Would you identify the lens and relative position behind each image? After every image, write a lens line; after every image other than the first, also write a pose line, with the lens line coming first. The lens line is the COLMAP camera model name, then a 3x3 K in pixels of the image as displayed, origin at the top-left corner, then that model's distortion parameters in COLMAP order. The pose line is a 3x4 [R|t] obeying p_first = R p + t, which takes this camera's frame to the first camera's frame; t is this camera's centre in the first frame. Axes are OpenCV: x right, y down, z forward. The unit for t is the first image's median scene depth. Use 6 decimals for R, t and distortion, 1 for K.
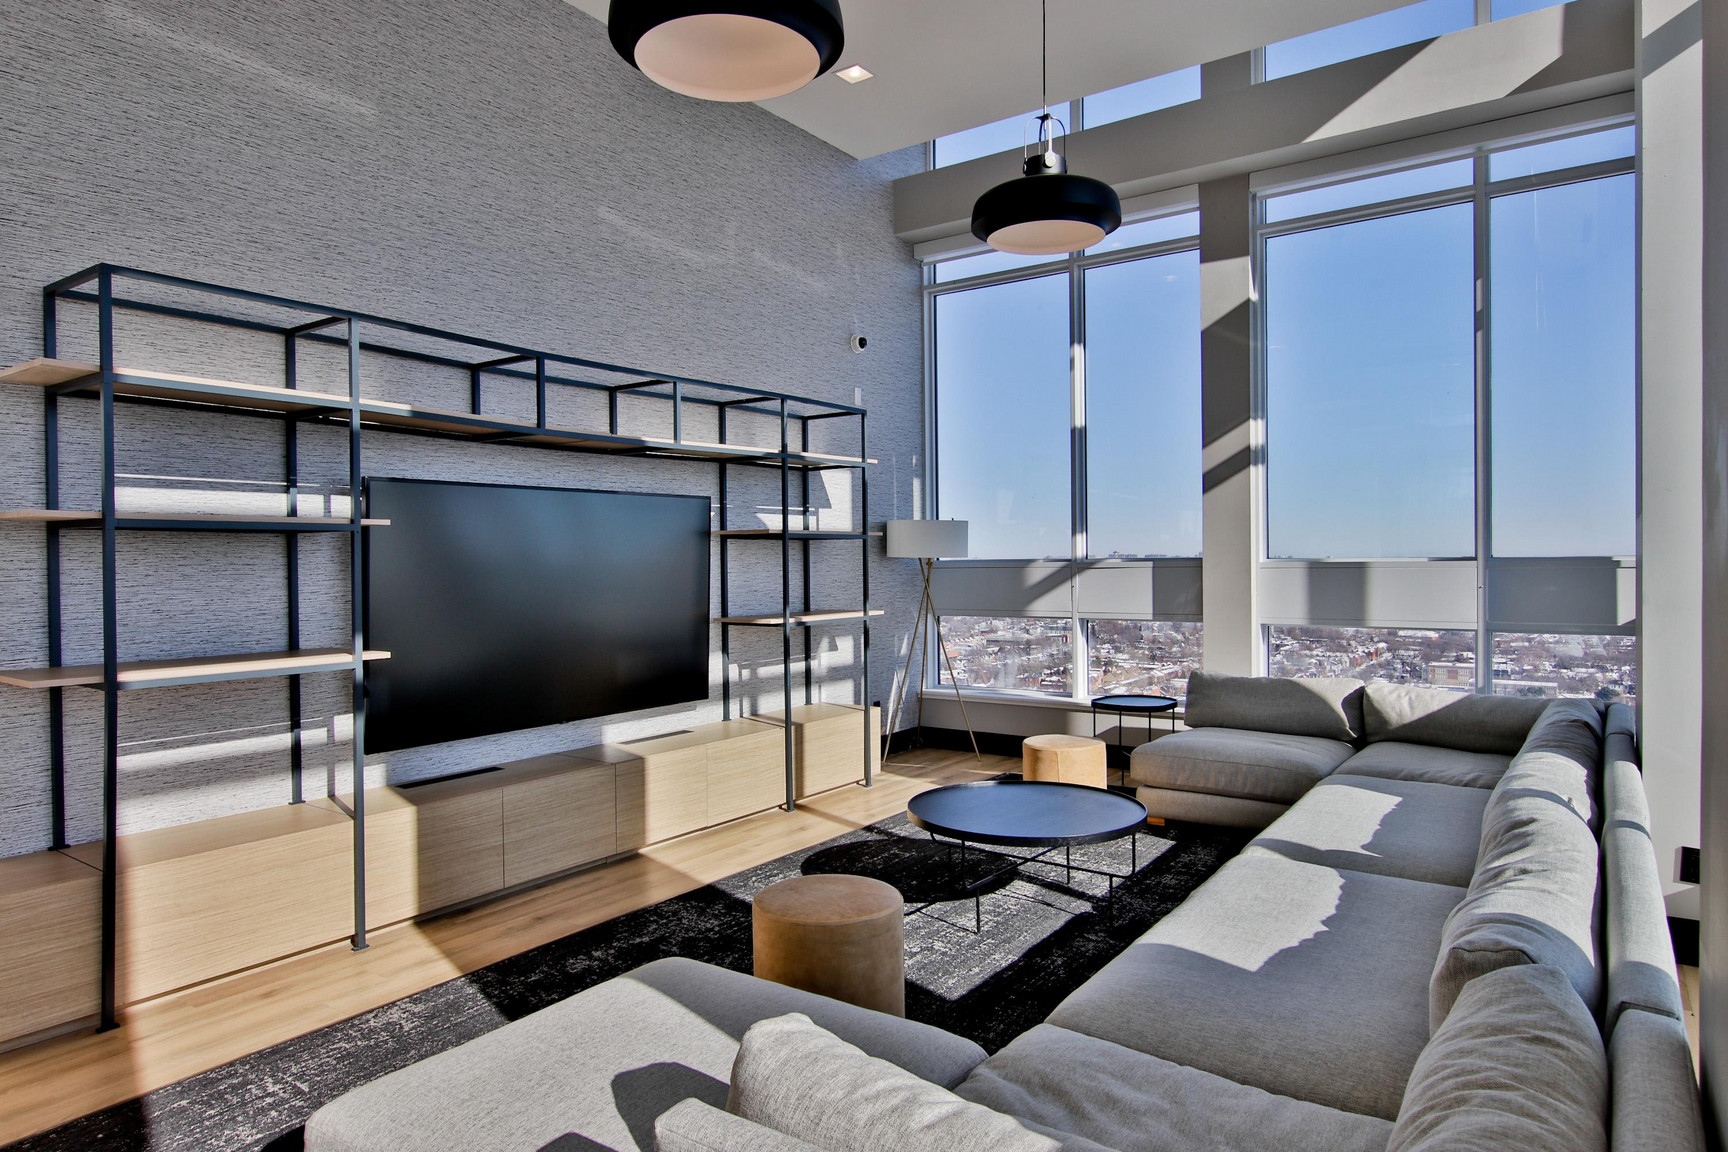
lens RADIAL K [[1058.8, 0, 864.0], [0, 1058.8, 576.0], [0, 0, 1]] dist [-0.002389, -0.000551]
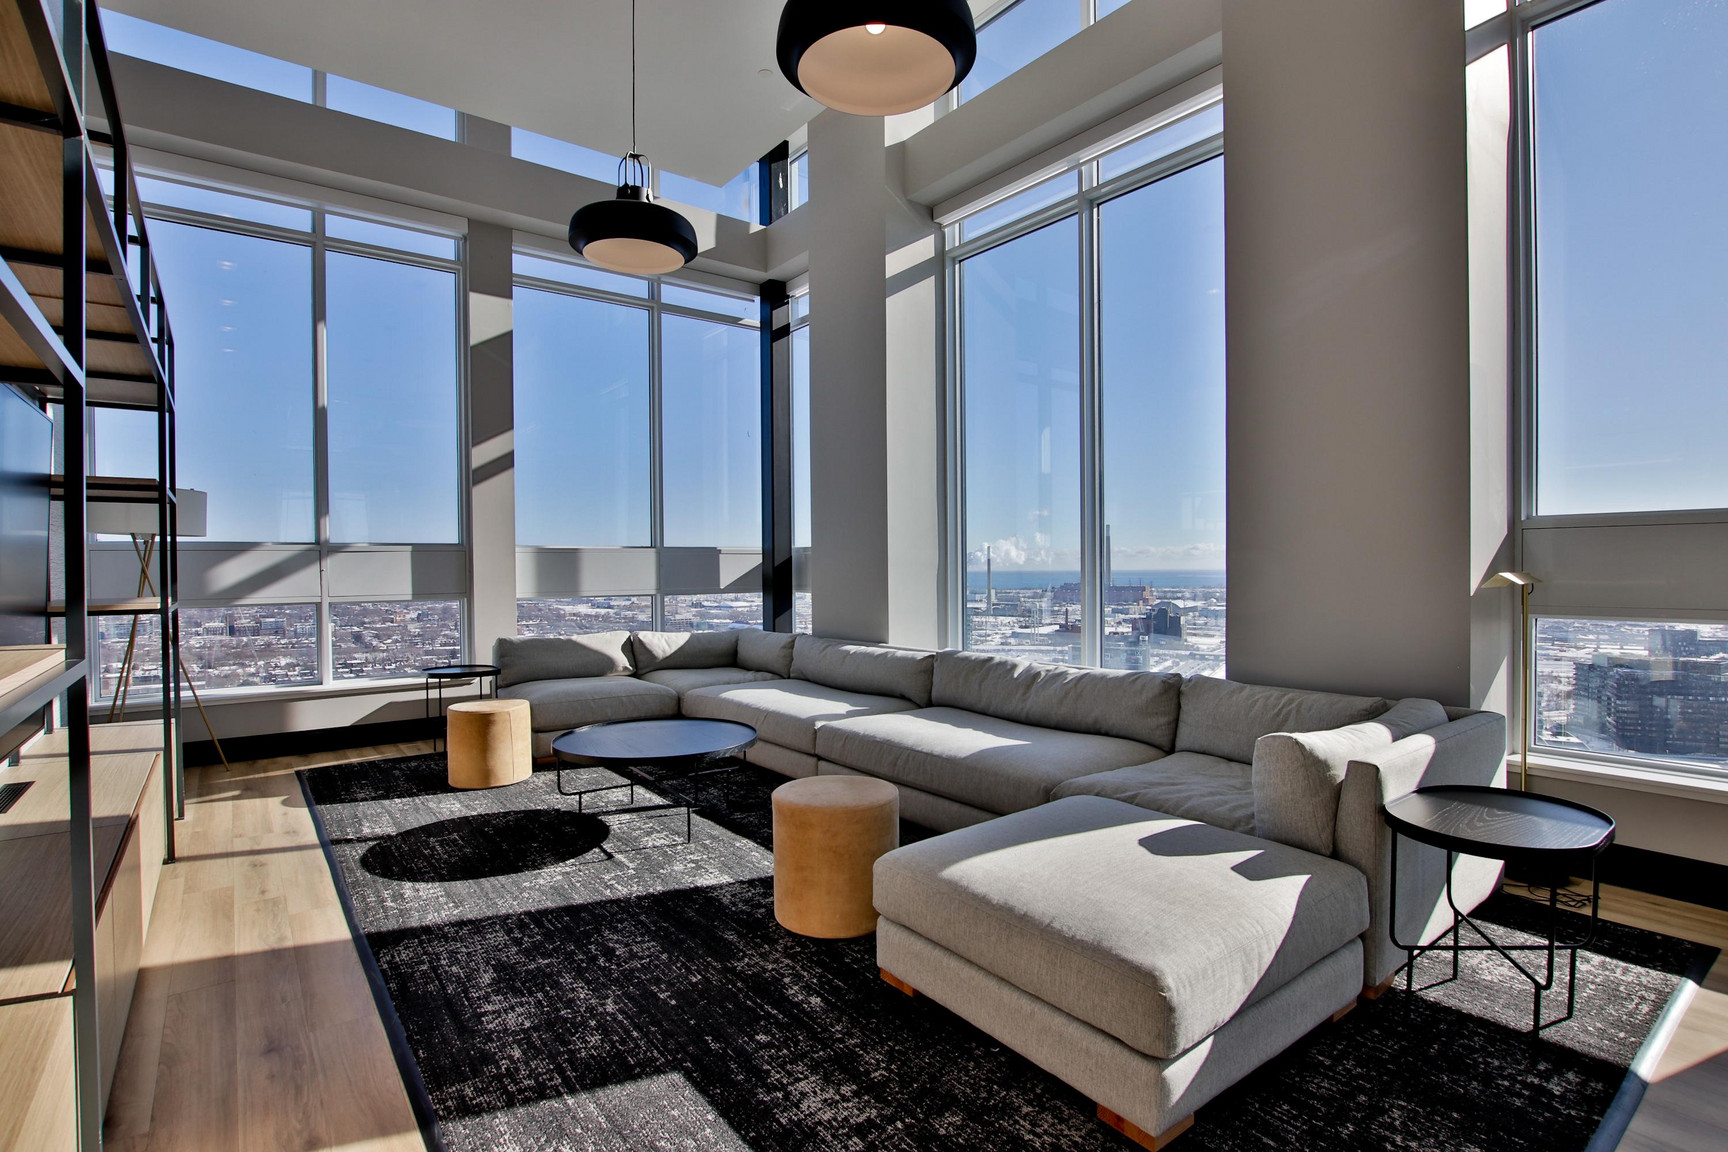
lens RADIAL K [[833.6, 0, 862.9], [0, 833.6, 598.0], [0, 0, 1]] dist [-0.000731, -0.000318]
pose [[0.303118, -0.029719, 0.952490, -0.474382], [0.021497, 0.999472, 0.024343, 0.032299], [-0.952711, 0.013097, 0.303597, 0.355886]]
